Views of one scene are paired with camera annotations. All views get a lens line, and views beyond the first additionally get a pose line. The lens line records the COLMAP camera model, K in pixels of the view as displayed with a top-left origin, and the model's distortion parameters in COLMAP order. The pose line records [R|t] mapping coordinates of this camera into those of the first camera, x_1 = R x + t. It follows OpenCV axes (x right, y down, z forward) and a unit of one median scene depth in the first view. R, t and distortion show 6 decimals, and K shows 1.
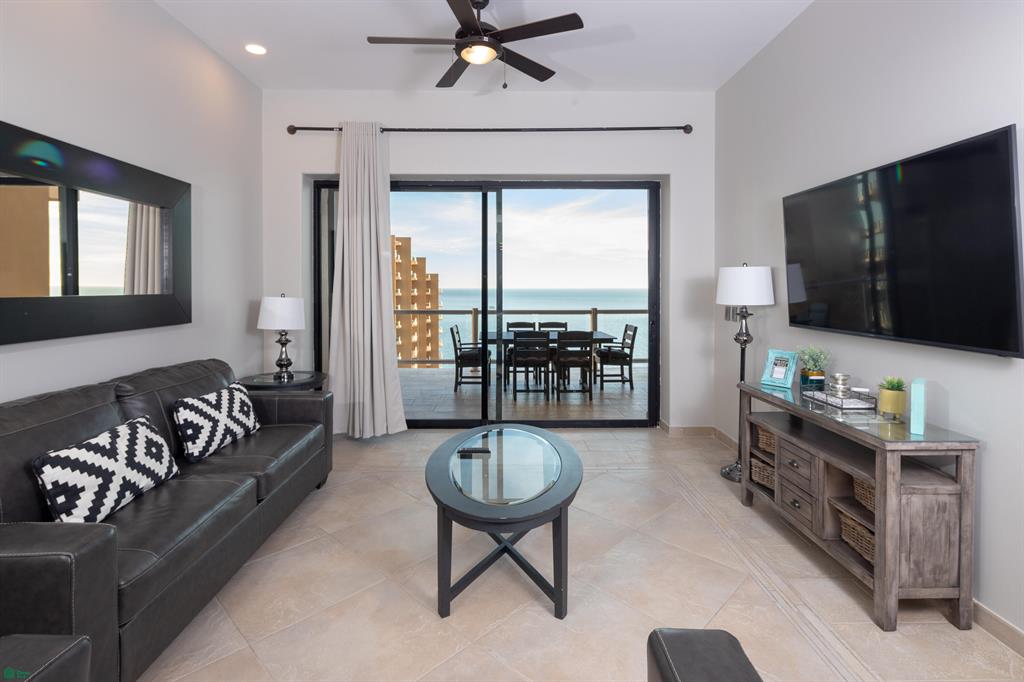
lens RADIAL K [[498.3, 0, 506.1], [0, 498.3, 293.9], [0, 0, 1]] dist [-0.000505, -0.000962]
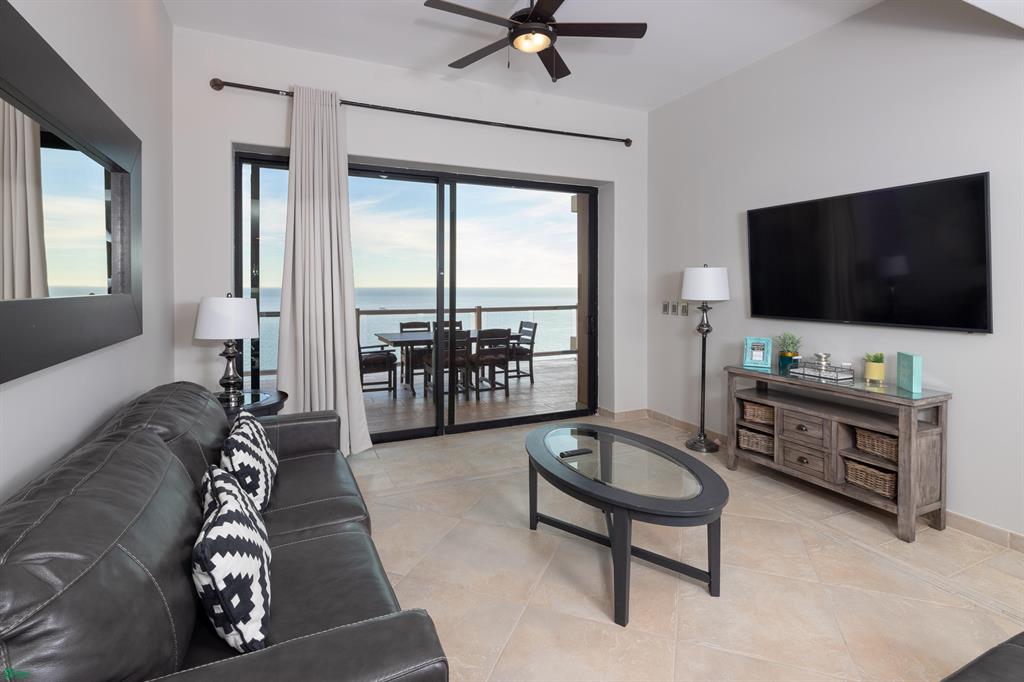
lens RADIAL K [[498.3, 0, 506.1], [0, 498.3, 293.9], [0, 0, 1]] dist [-0.000505, -0.000962]
pose [[0.913887, -0.006789, 0.405912, -0.368049], [0.005893, 0.999977, 0.003456, 0.000476], [-0.405926, -0.000766, 0.913906, 0.107301]]
